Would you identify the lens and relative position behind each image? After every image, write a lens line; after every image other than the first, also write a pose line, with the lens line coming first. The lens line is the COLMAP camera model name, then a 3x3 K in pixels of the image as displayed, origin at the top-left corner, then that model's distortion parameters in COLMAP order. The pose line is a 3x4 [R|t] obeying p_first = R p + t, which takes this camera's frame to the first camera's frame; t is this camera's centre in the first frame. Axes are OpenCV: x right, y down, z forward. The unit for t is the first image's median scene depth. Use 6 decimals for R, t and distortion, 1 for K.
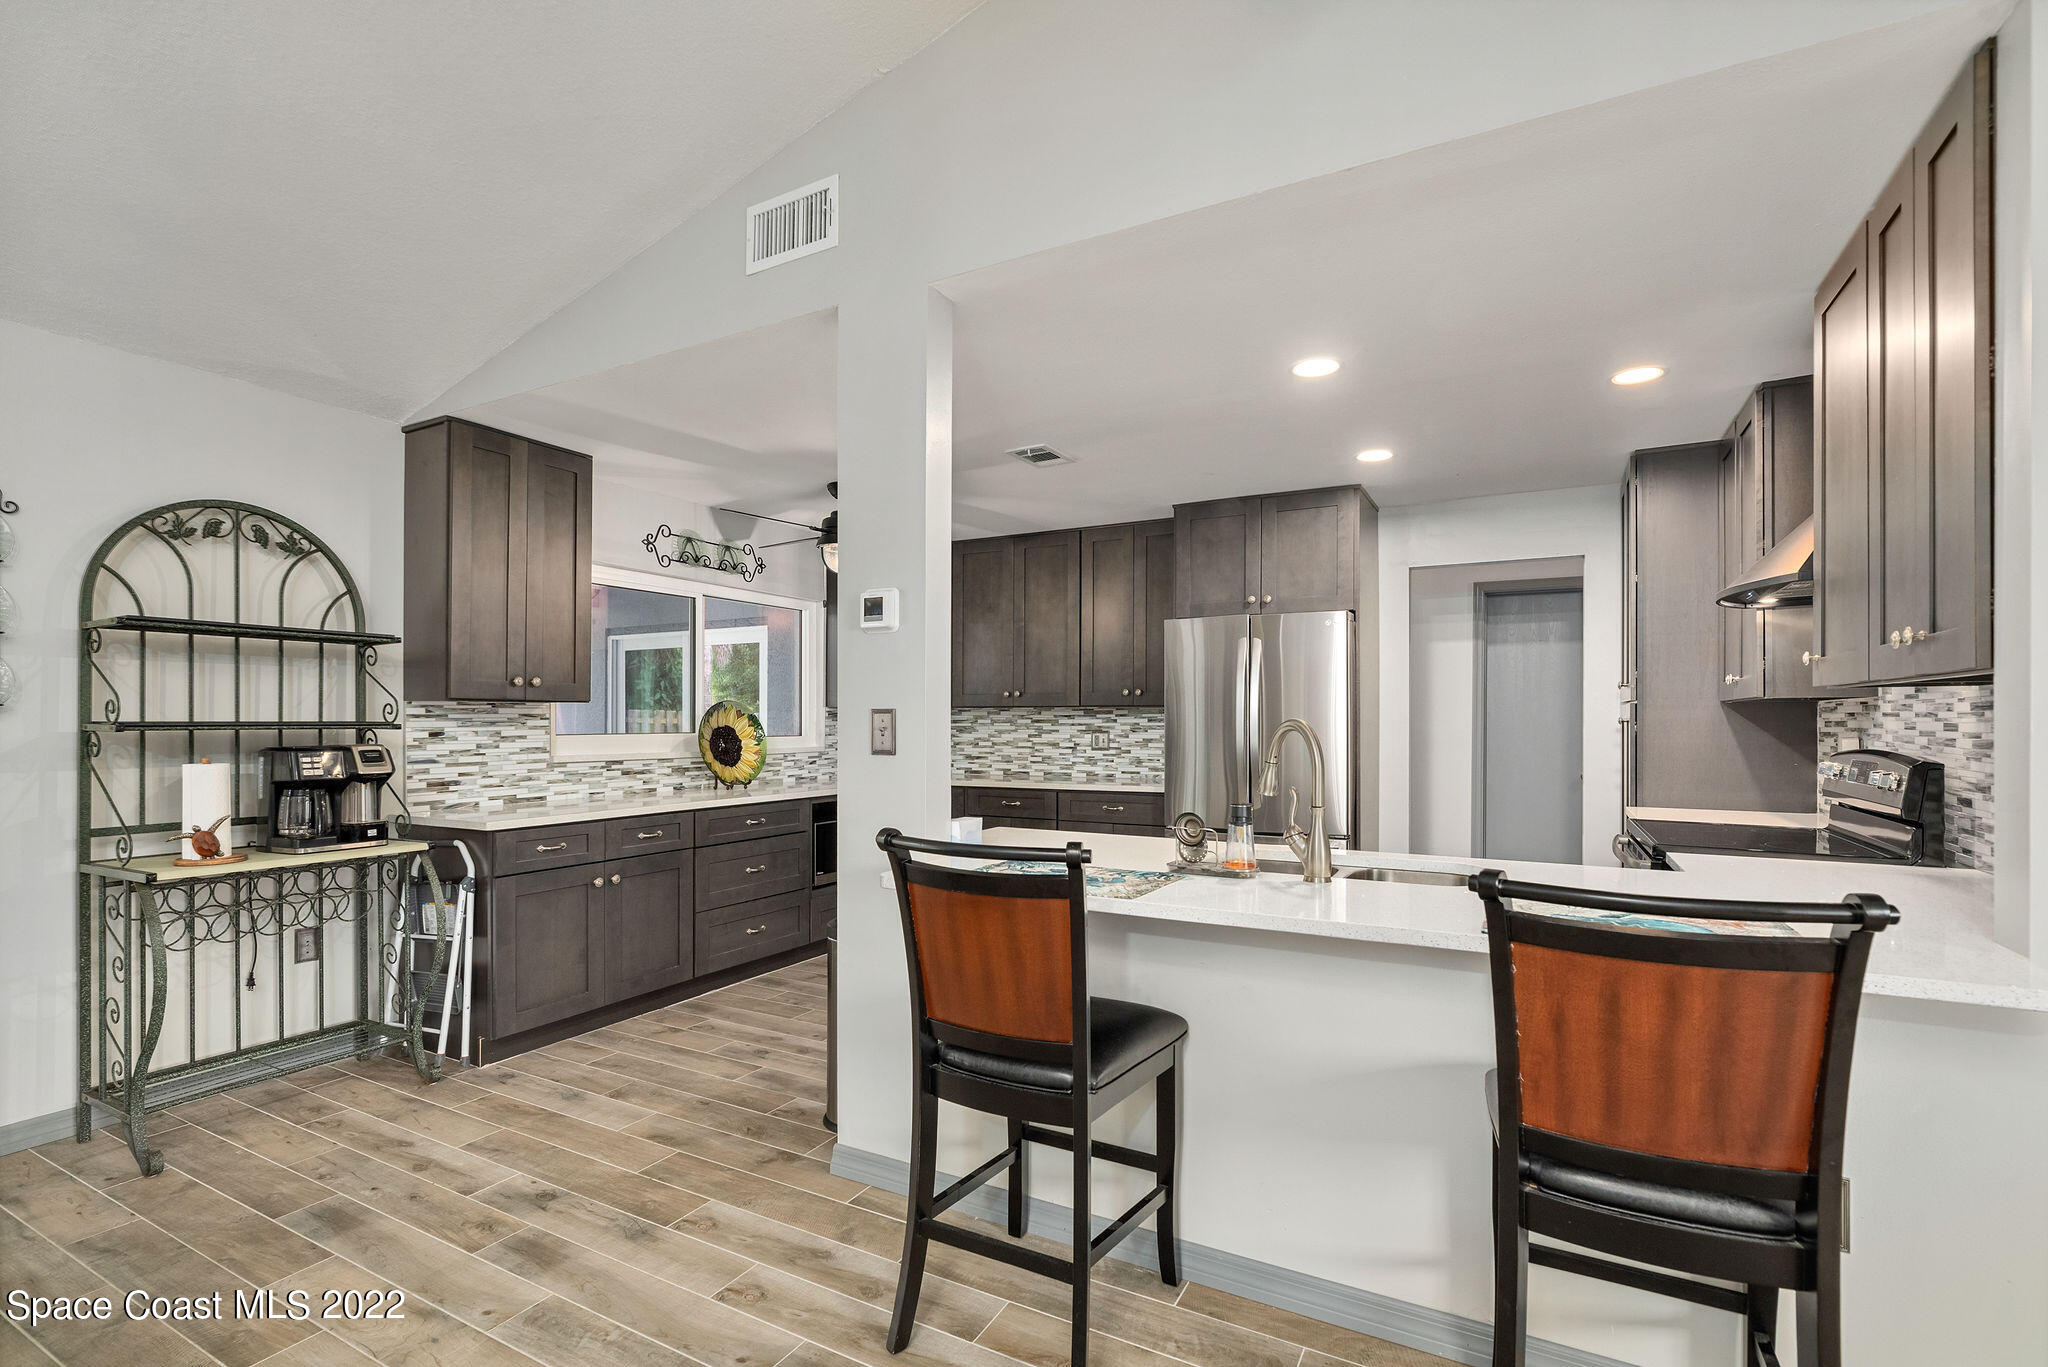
lens RADIAL K [[931.6, 0, 1019.2], [0, 931.6, 718.5], [0, 0, 1]] dist [-0.000528, -0.000293]
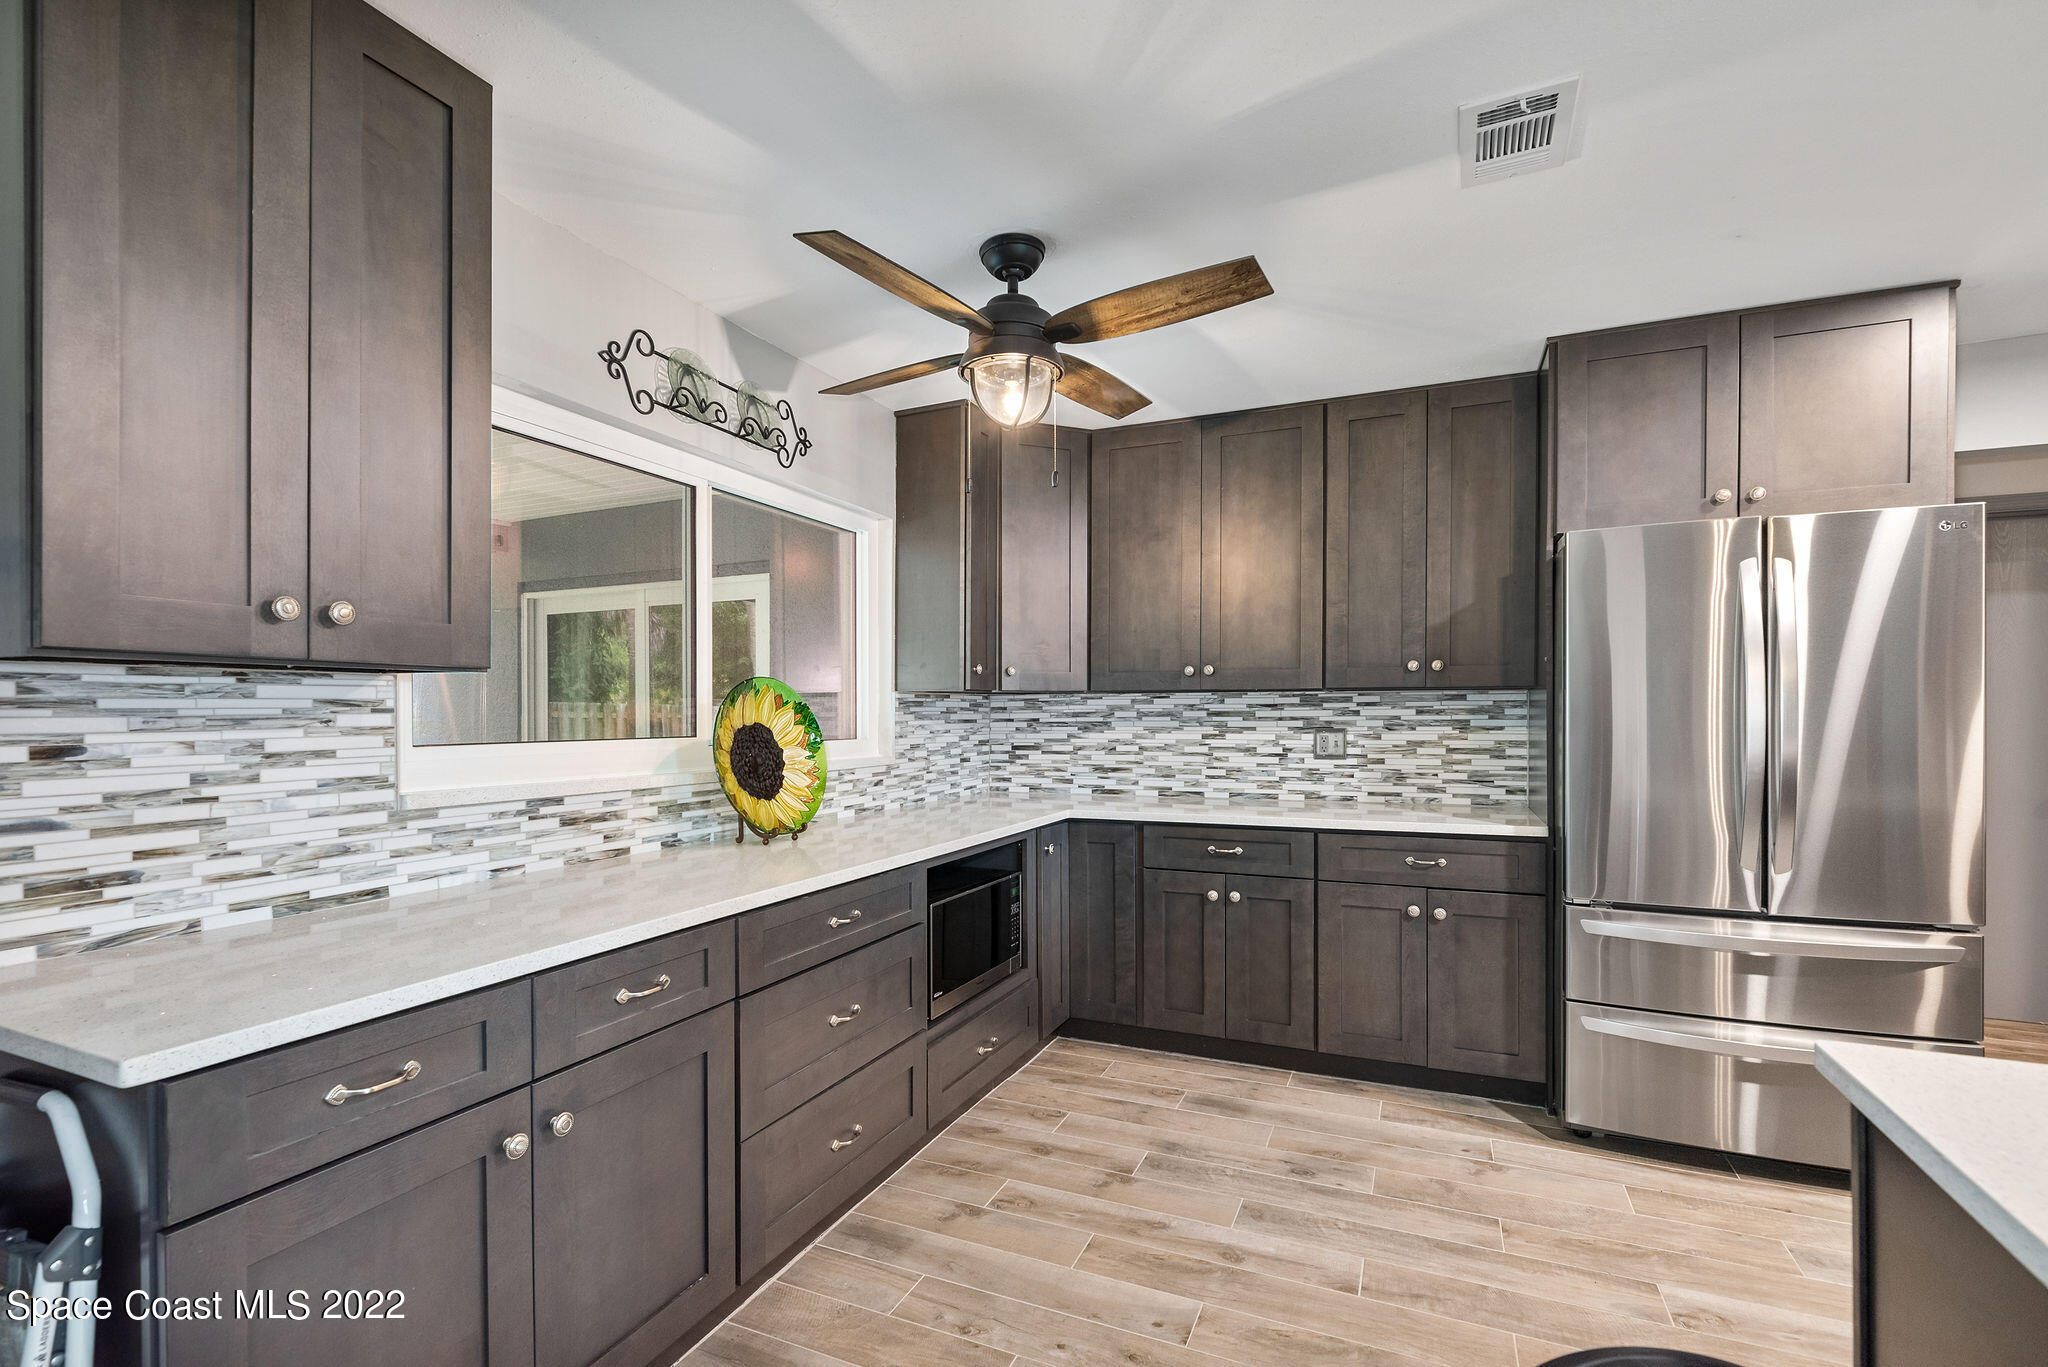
lens RADIAL K [[918.2, 0, 1018.4], [0, 918.2, 720.2], [0, 0, 1]] dist [-0.001365, -0.000598]
pose [[0.996450, -0.003427, 0.084113, -0.251654], [0.002645, 0.999952, 0.009403, 0.001608], [-0.084141, -0.009147, 0.996412, 0.553292]]
